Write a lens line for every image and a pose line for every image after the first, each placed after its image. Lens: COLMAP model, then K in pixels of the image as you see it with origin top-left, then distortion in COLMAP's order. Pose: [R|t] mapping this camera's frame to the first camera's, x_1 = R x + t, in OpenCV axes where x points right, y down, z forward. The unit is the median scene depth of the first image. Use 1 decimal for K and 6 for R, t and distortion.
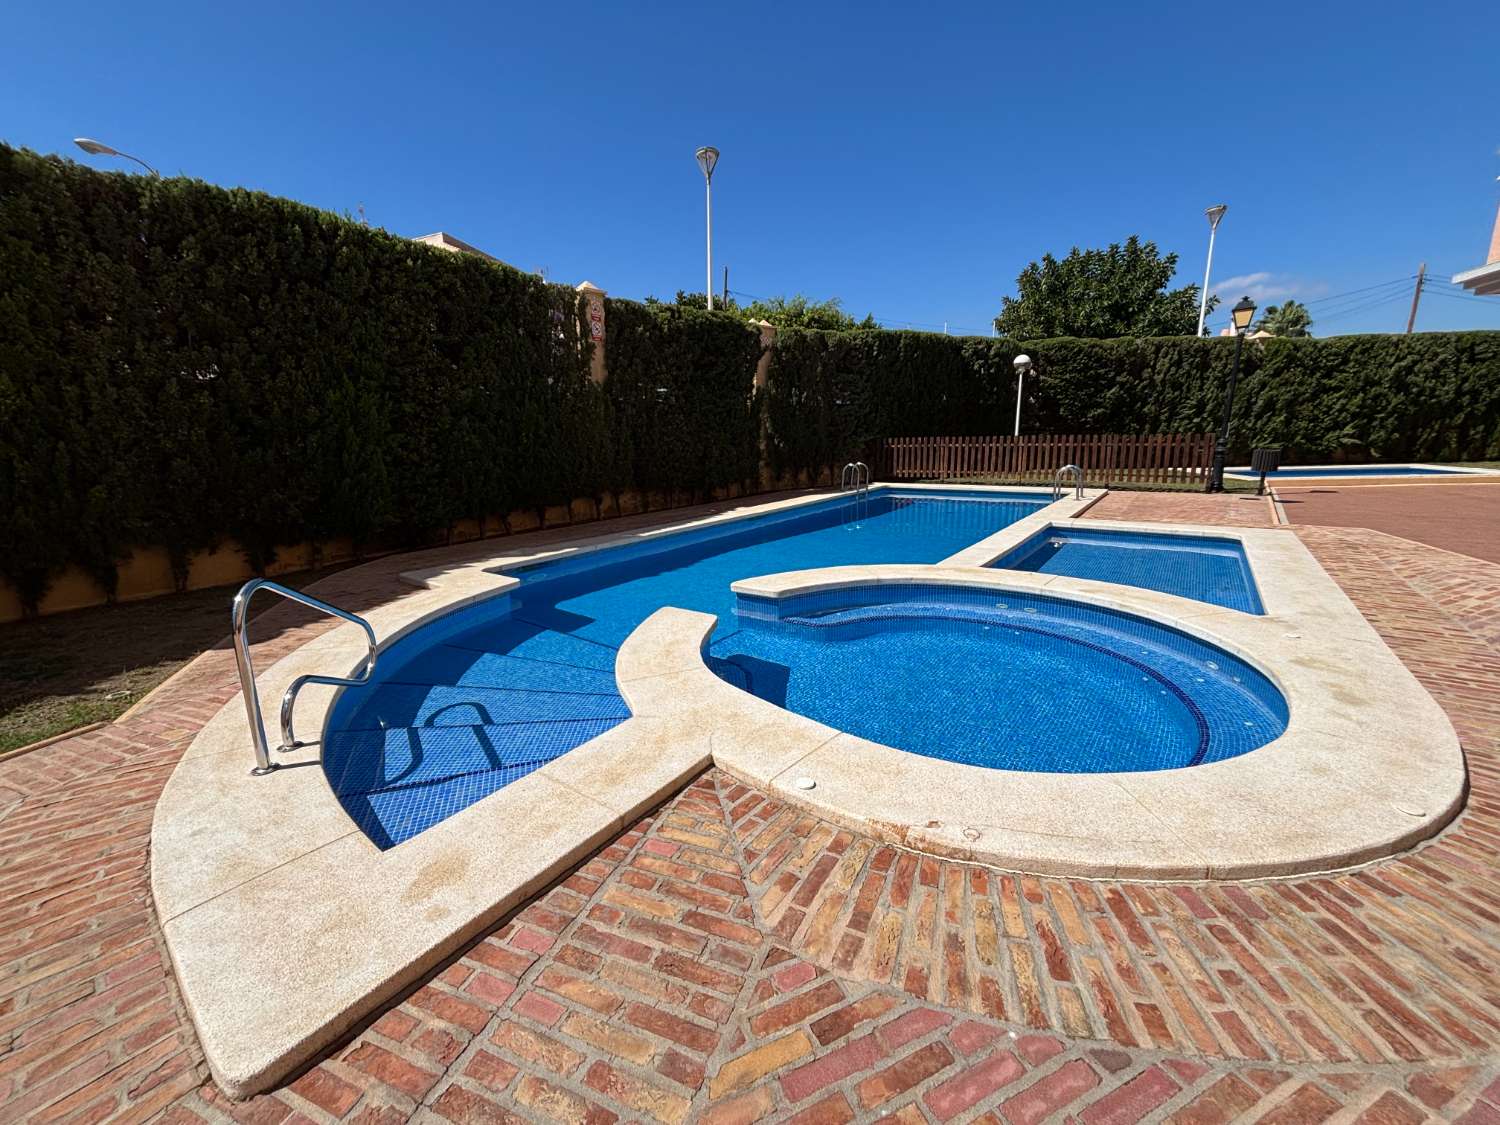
lens RADIAL K [[610.5, 0, 748.7], [0, 610.5, 564.3], [0, 0, 1]] dist [-0.002741, 0.000399]
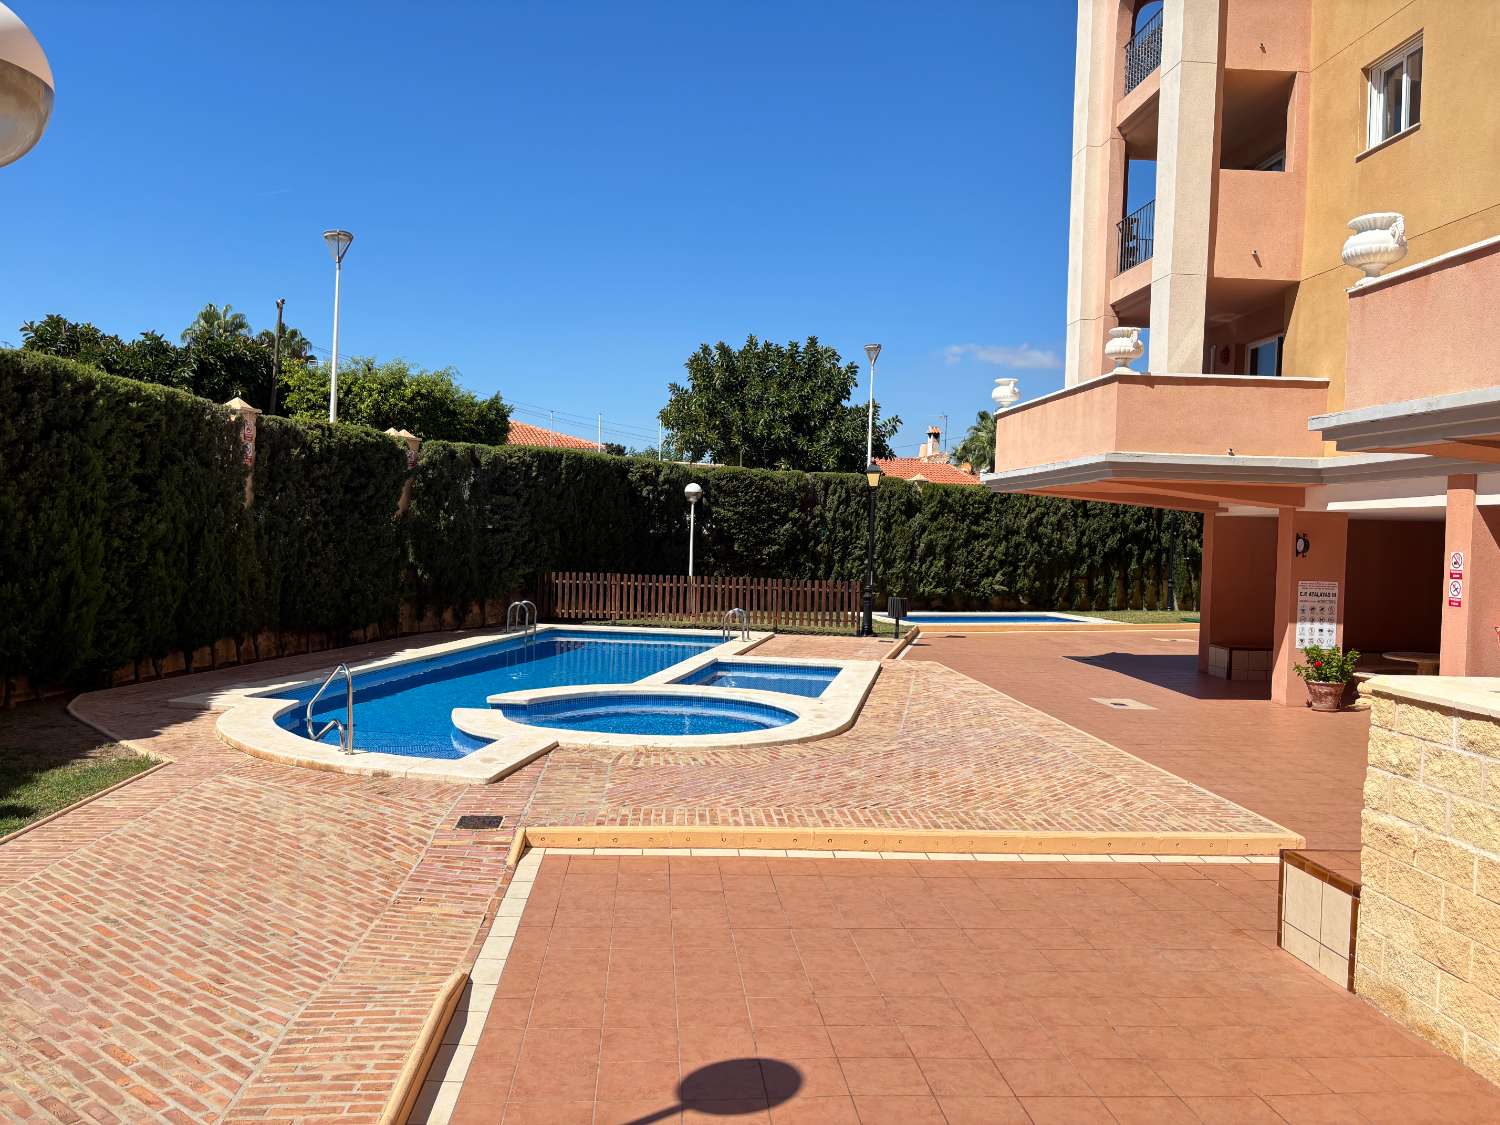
lens RADIAL K [[1130.1, 0, 750.0], [0, 1130.1, 562.5], [0, 0, 1]] dist [0.121417, -0.179141]
pose [[0.899067, 0.034978, 0.436412, -0.193696], [0.048247, 0.982817, -0.178168, 0.068706], [-0.435145, 0.181240, 0.881930, -0.472245]]
